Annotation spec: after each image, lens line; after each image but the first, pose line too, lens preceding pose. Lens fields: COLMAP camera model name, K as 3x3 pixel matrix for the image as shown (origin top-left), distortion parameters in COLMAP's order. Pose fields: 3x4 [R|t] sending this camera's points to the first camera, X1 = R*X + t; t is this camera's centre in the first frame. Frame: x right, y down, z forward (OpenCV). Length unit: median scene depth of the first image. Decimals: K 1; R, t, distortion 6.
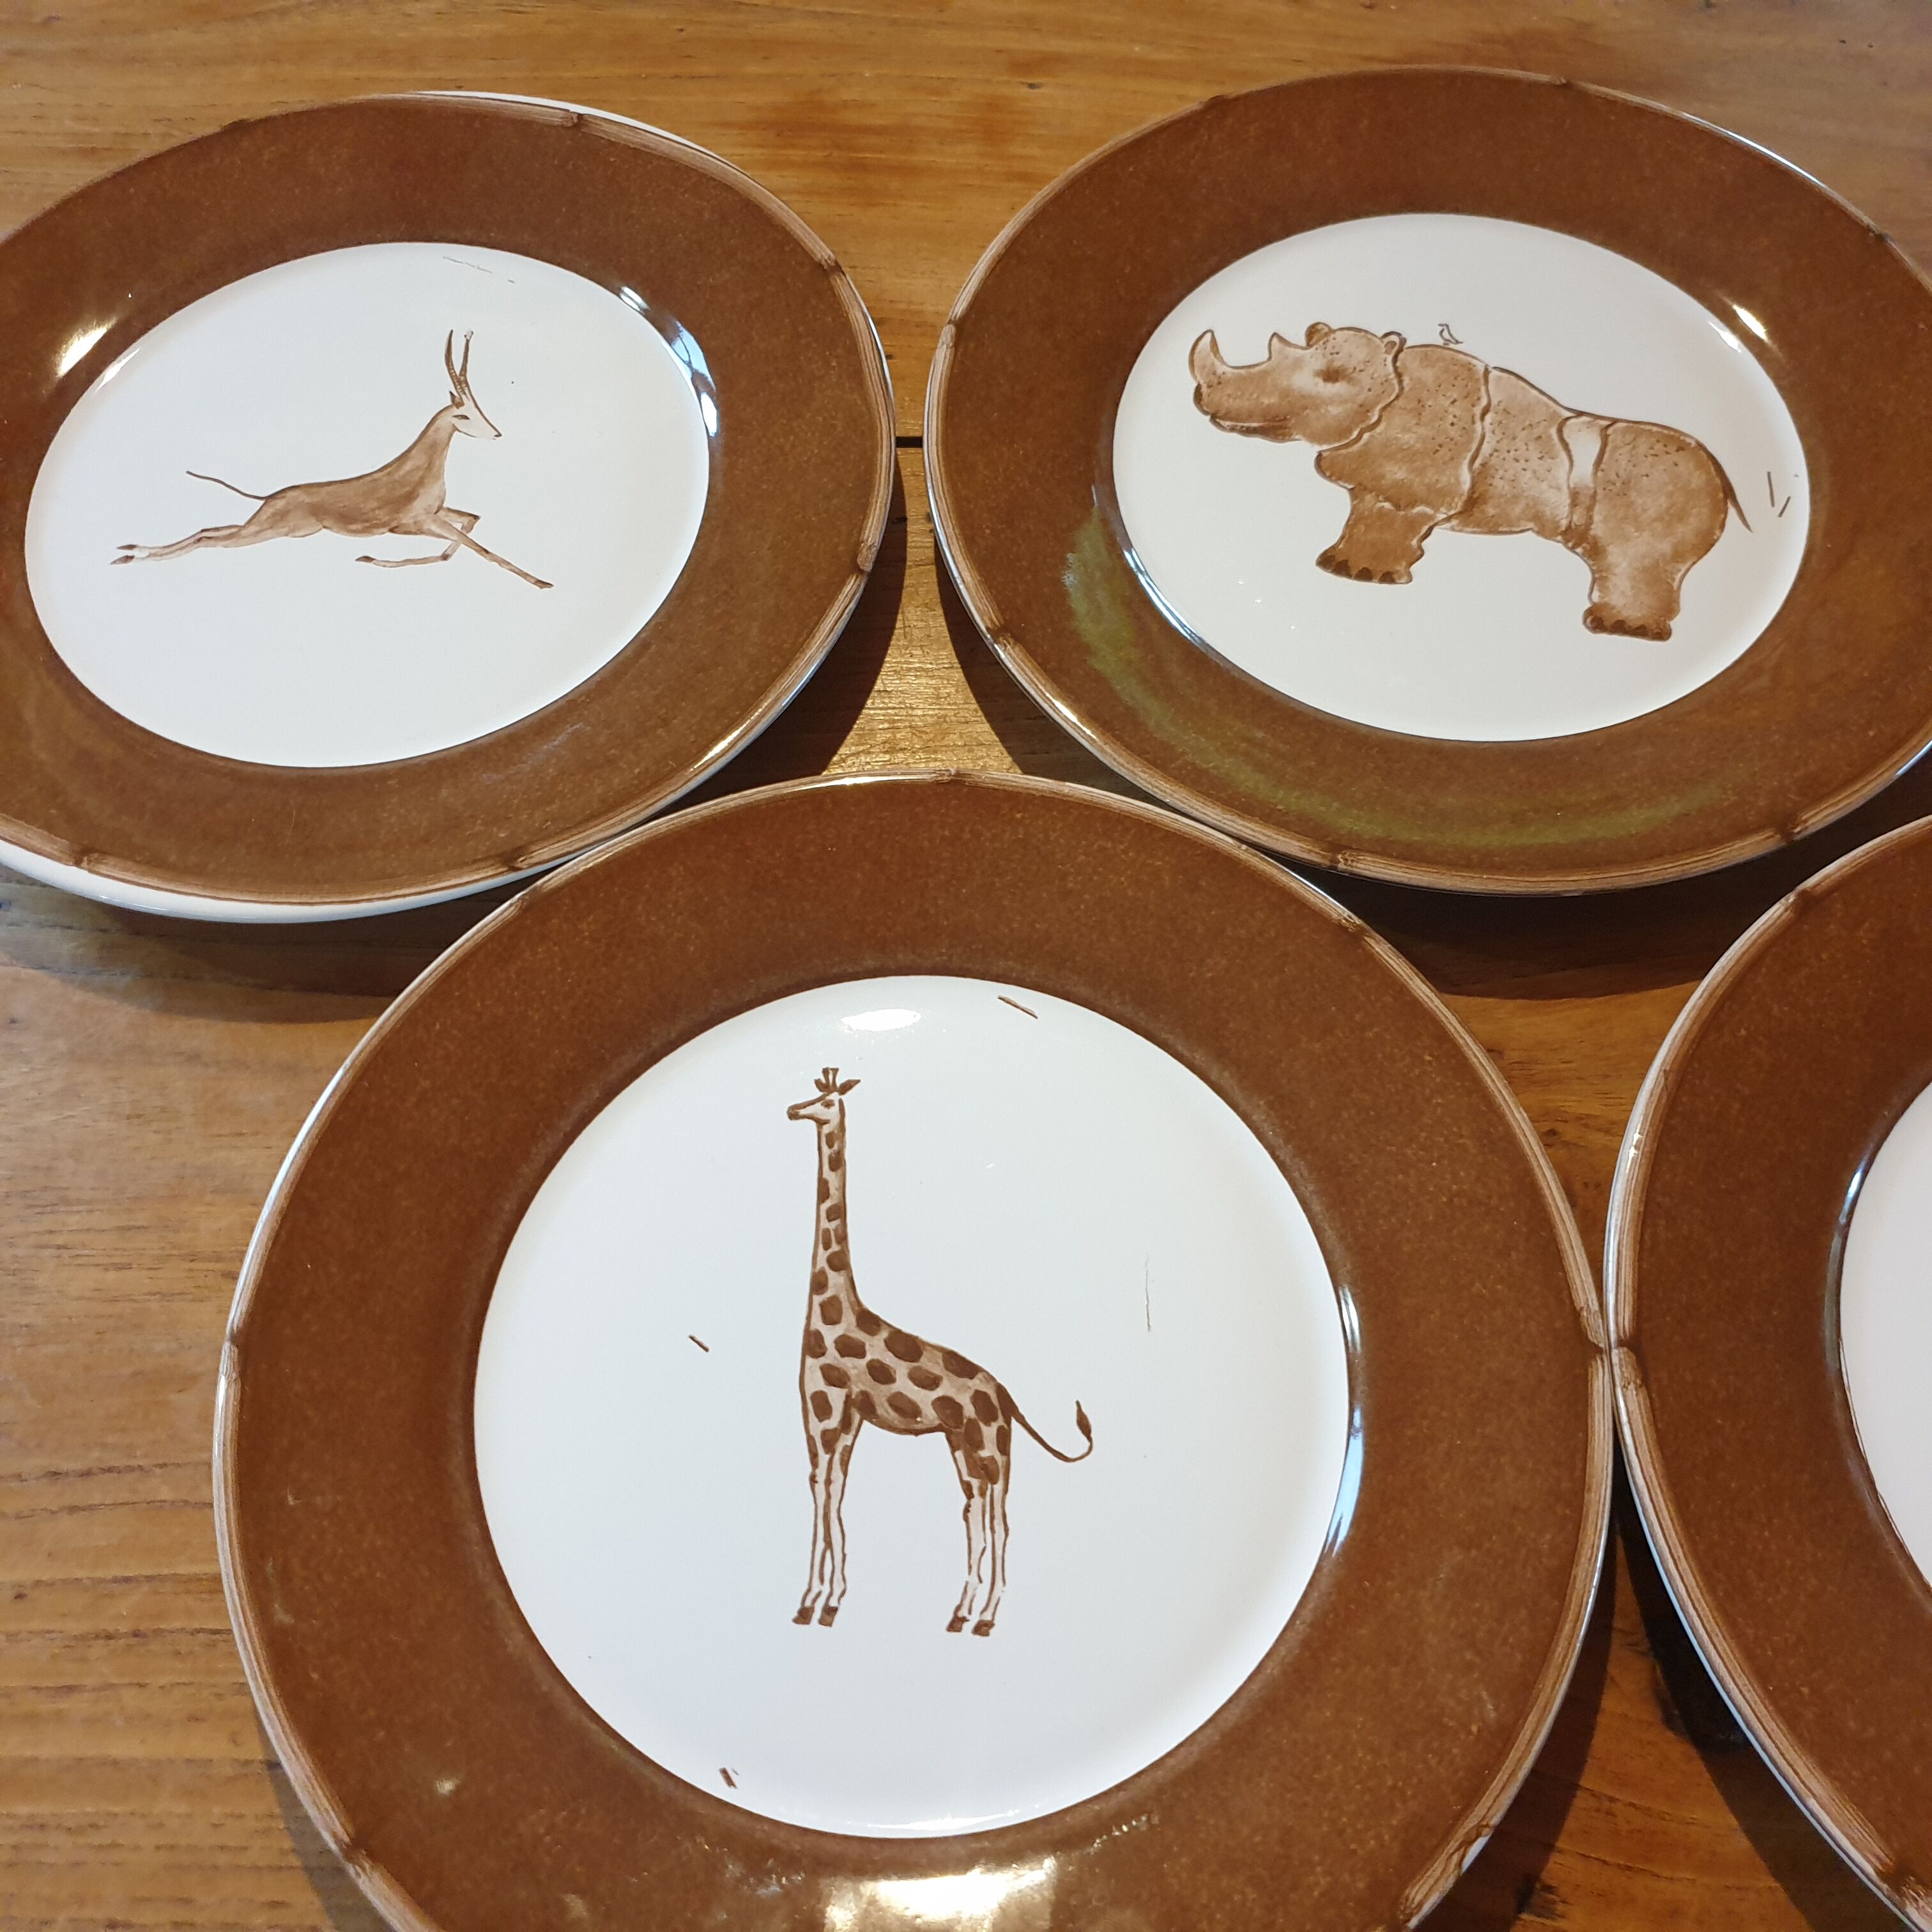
lens RADIAL K [[1922.6, 0, 955.4], [0, 1922.6, 1034.7], [0, 0, 1]] dist [0.105691, -0.444907]
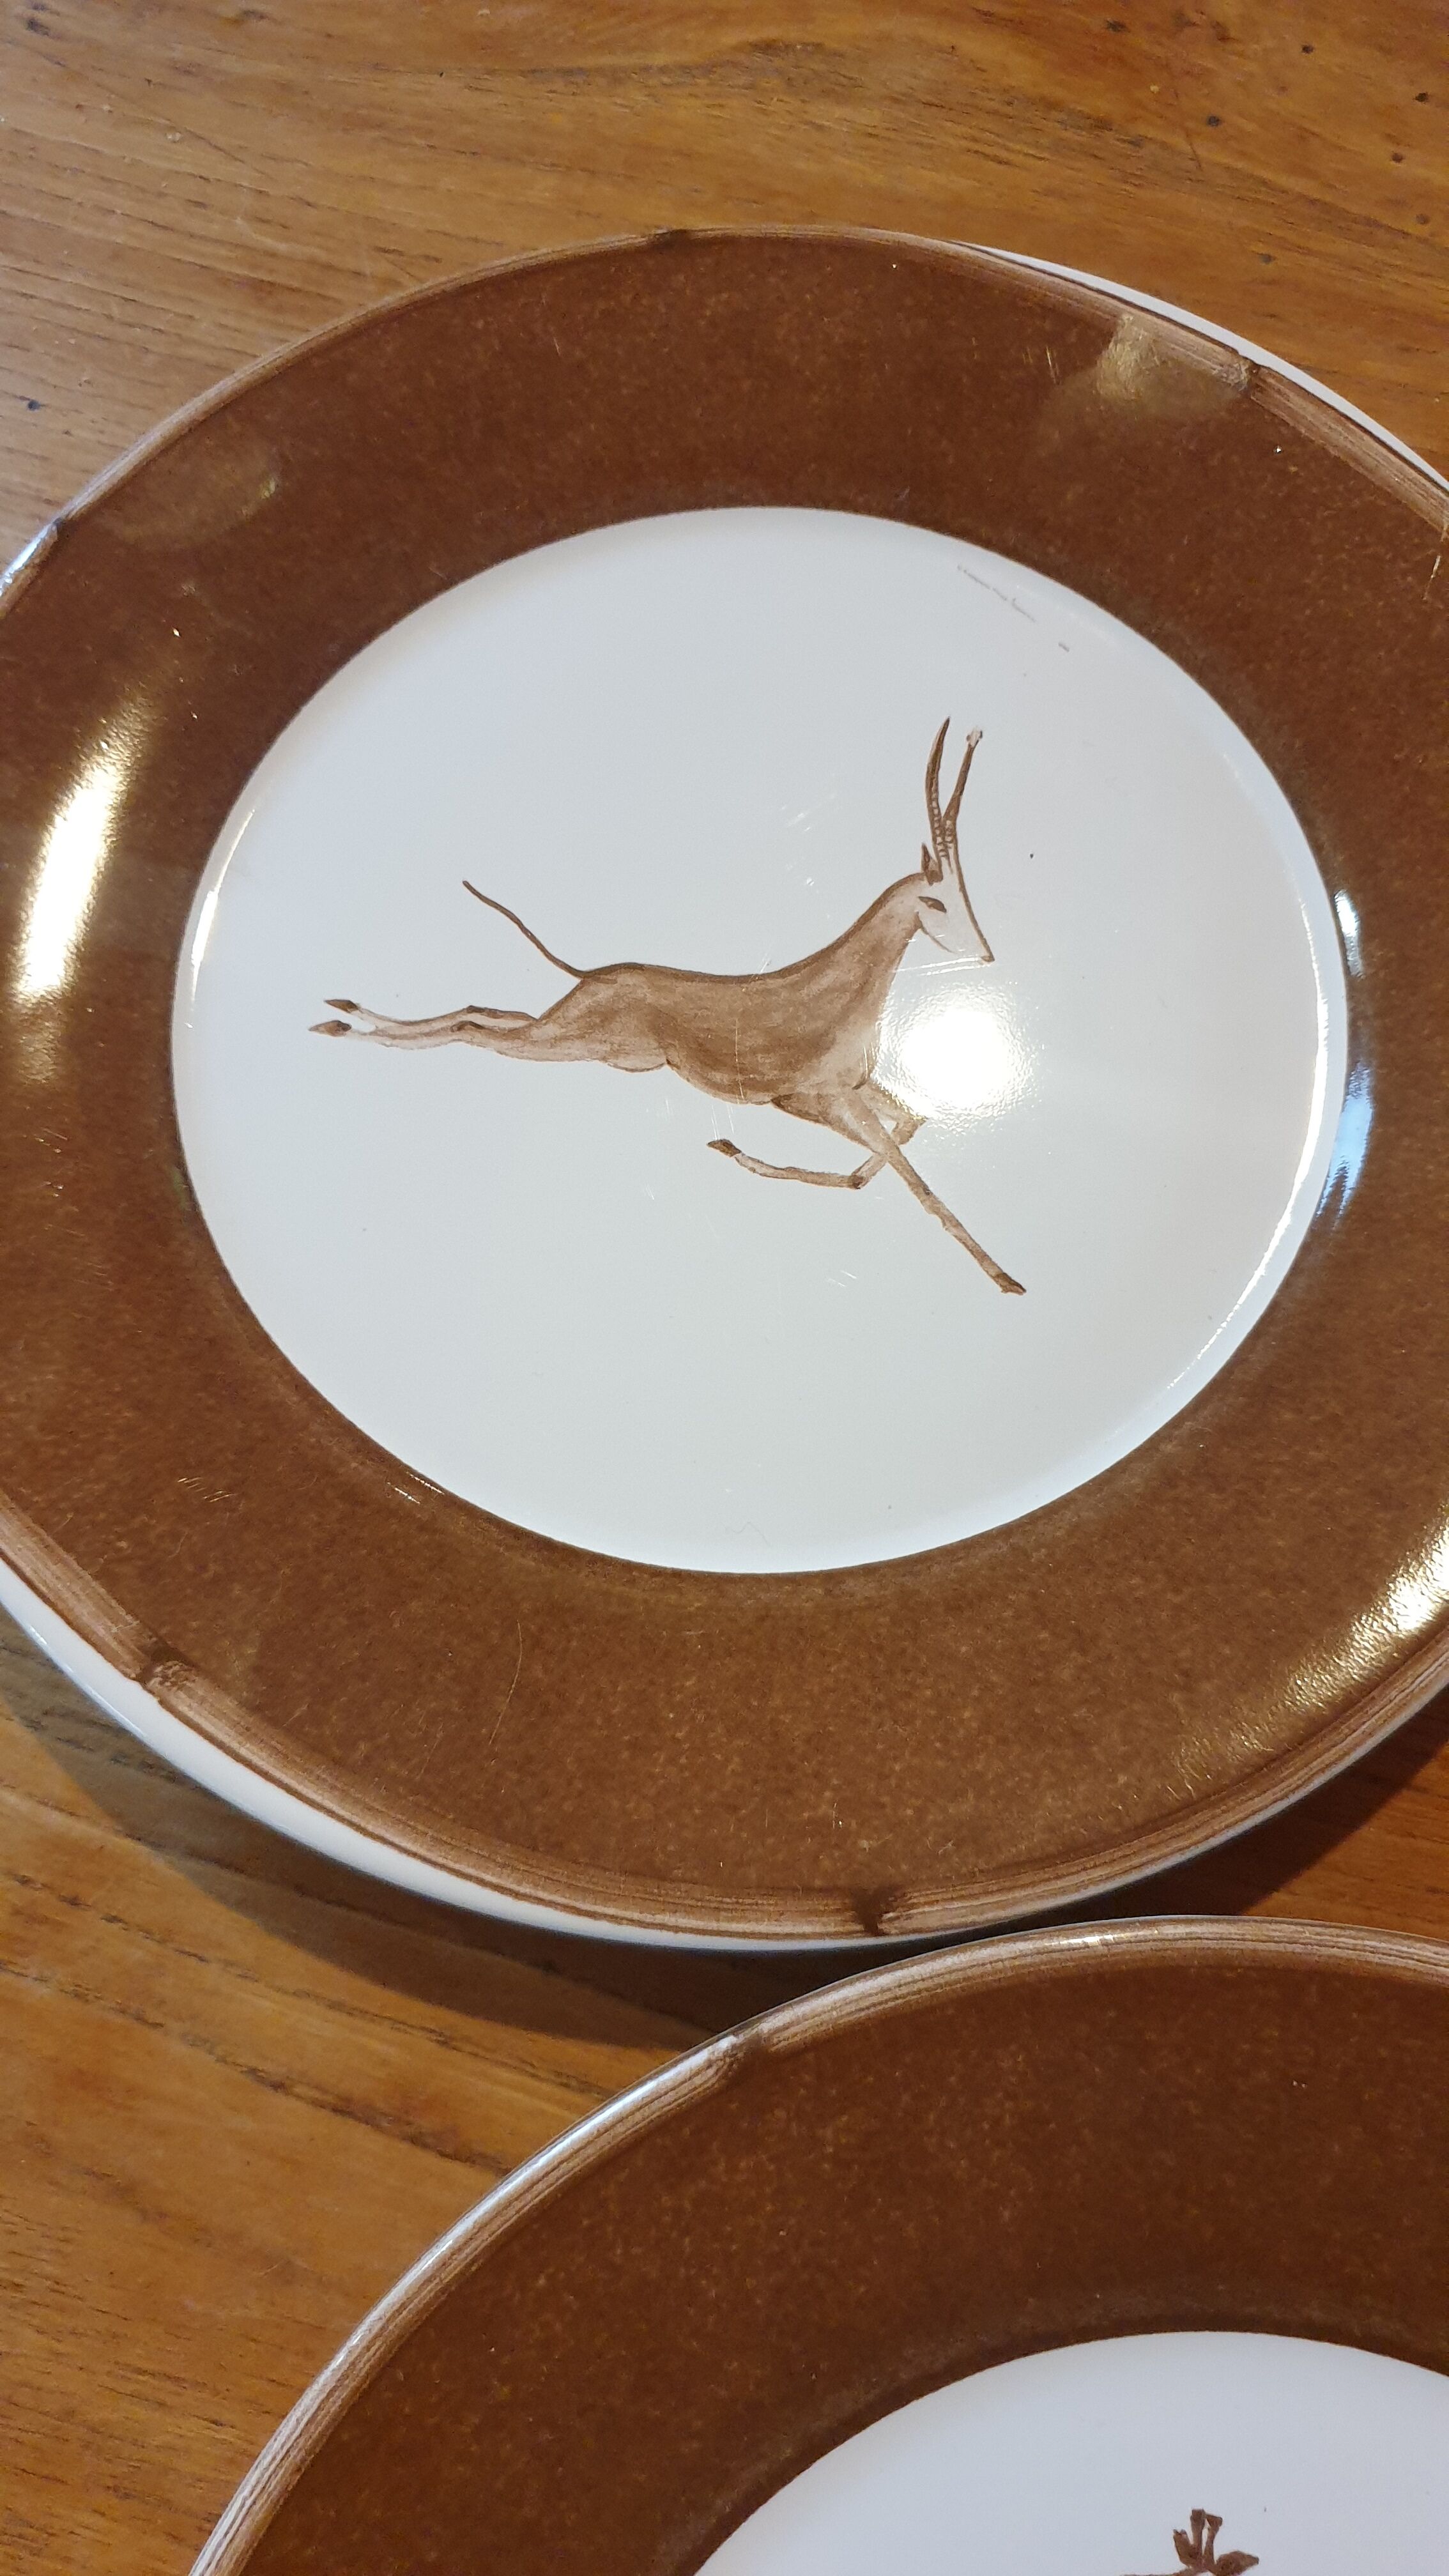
lens RADIAL K [[1943.0, 0, 734.0], [0, 1943.0, 1286.4], [0, 0, 1]] dist [0.124614, -0.335768]
pose [[0.955723, 0.278944, -0.093720, -0.231820], [-0.261712, 0.951338, 0.162676, -0.298539], [0.134537, -0.130946, 0.982218, 0.407394]]
